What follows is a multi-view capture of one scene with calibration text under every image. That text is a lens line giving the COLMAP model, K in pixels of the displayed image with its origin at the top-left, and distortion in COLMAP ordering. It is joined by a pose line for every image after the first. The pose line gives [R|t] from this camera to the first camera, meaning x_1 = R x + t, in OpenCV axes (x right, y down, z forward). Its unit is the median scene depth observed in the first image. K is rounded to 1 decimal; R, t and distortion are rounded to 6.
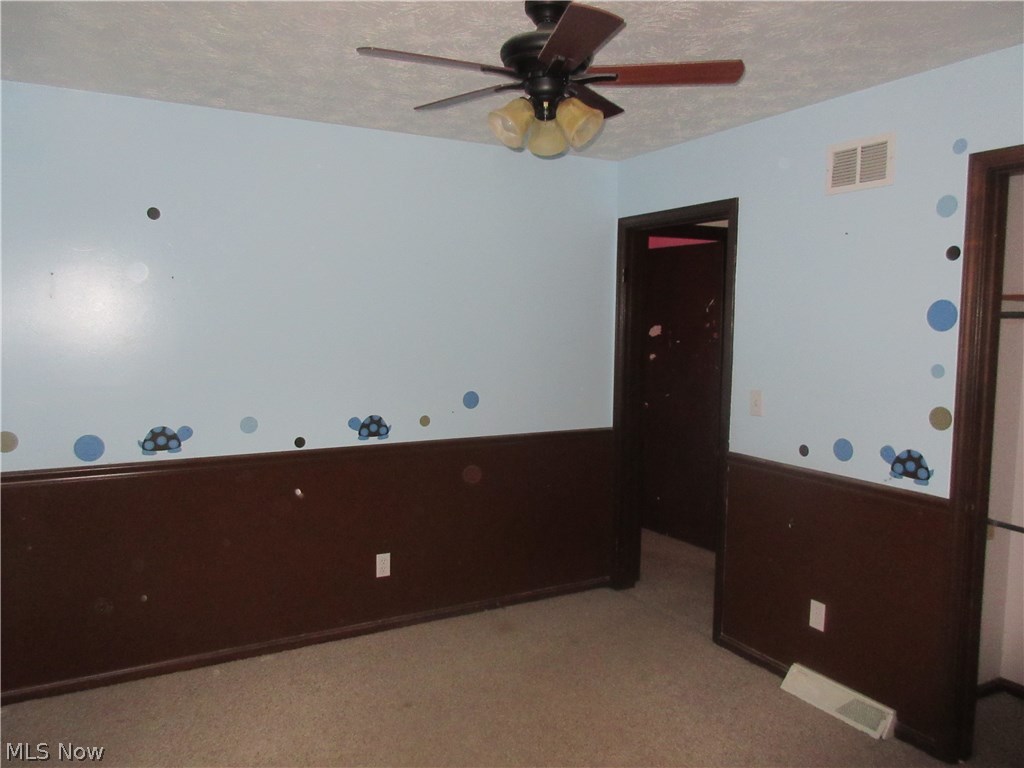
lens RADIAL K [[760.5, 0, 511.5], [0, 760.5, 382.5], [0, 0, 1]] dist [0.011242, 0.004811]
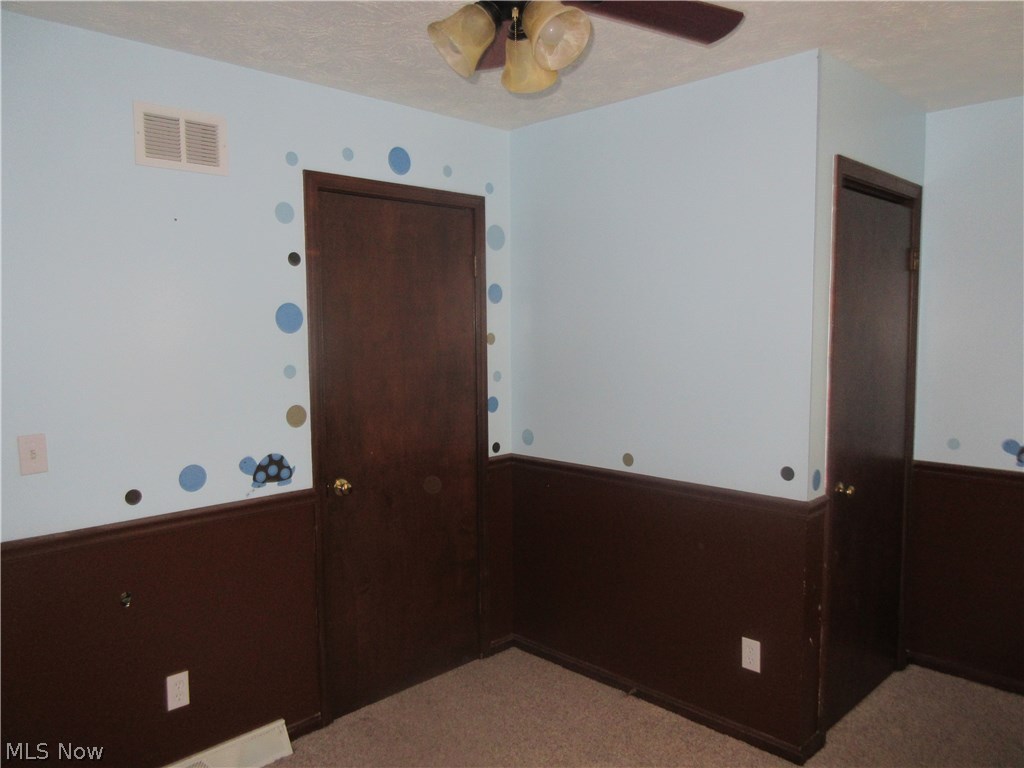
lens RADIAL K [[760.5, 0, 512.1], [0, 760.5, 386.1], [0, 0, 1]] dist [0.011242, 0.004811]
pose [[-0.267194, -0.083569, 0.960012, -0.497564], [0.092262, 0.989437, 0.111809, -0.079822], [-0.959216, 0.118447, -0.256661, 0.939845]]
